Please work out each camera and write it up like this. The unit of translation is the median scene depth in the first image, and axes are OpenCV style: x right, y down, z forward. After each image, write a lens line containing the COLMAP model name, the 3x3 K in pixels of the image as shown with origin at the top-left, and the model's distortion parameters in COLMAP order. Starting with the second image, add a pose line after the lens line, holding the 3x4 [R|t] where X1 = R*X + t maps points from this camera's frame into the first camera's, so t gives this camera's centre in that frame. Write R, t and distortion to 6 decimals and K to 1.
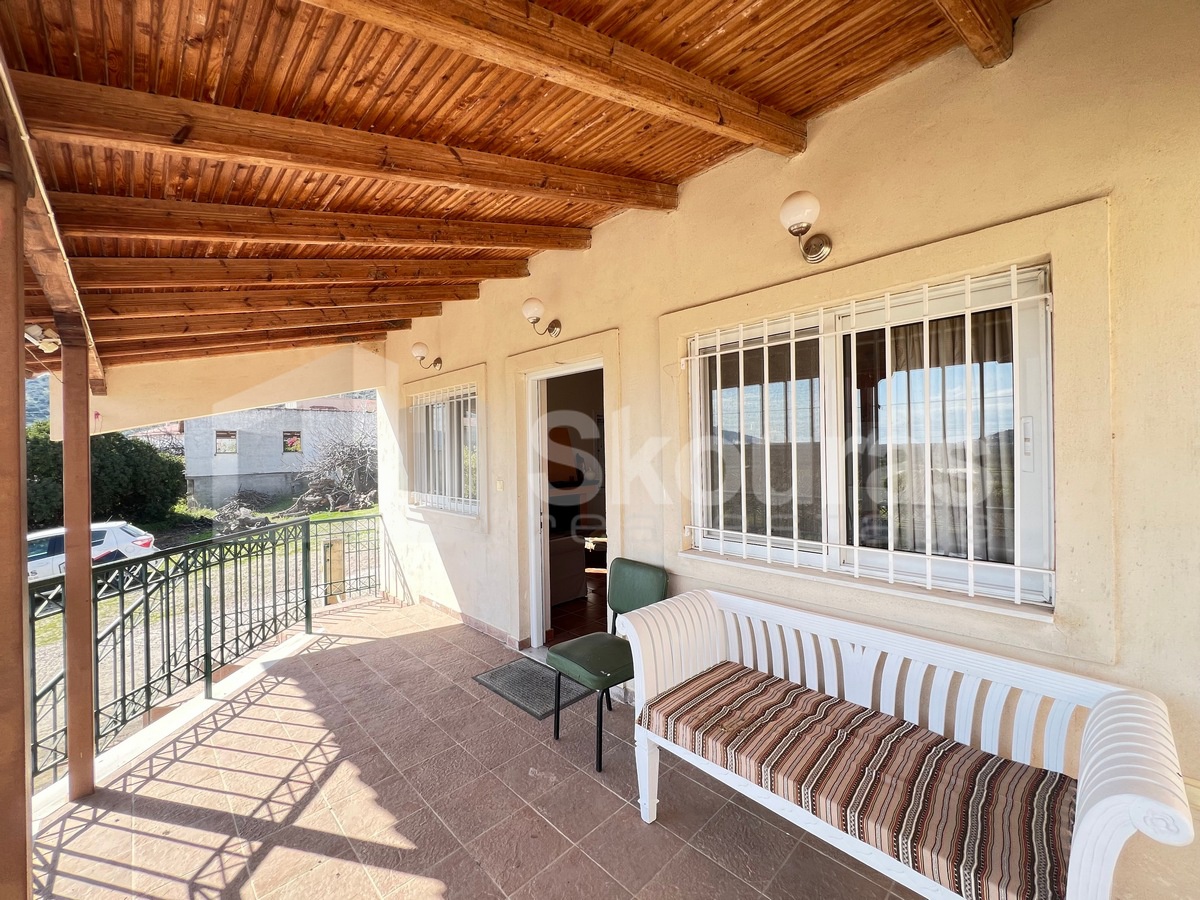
lens RADIAL K [[480.4, 0, 596.7], [0, 480.4, 455.2], [0, 0, 1]] dist [-0.003591, 0.000836]
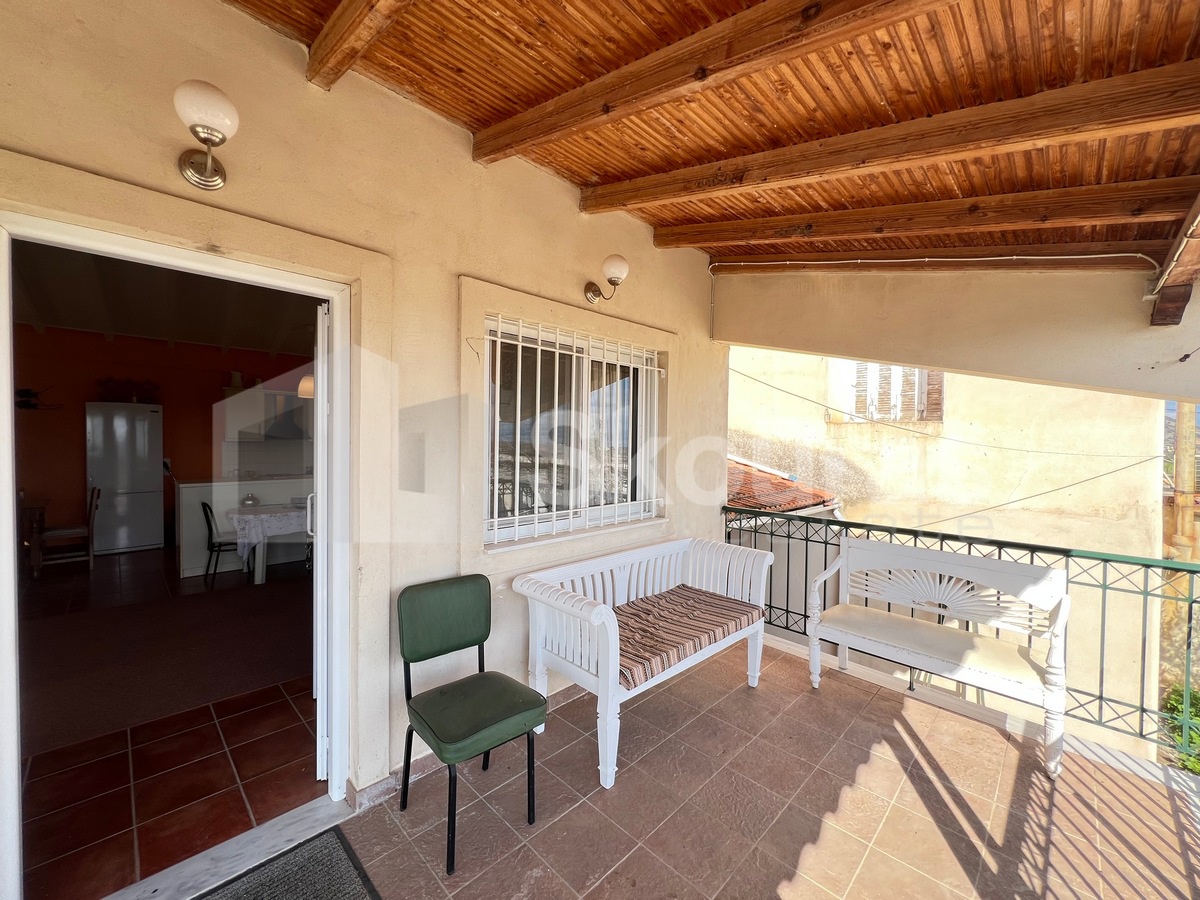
lens RADIAL K [[480.4, 0, 596.5], [0, 480.4, 447.4], [0, 0, 1]] dist [-0.003591, 0.000836]
pose [[-0.019586, -0.016589, 0.999671, -0.781506], [-0.014975, 0.999755, 0.016297, -0.011162], [-0.999696, -0.014651, -0.019830, 0.864274]]
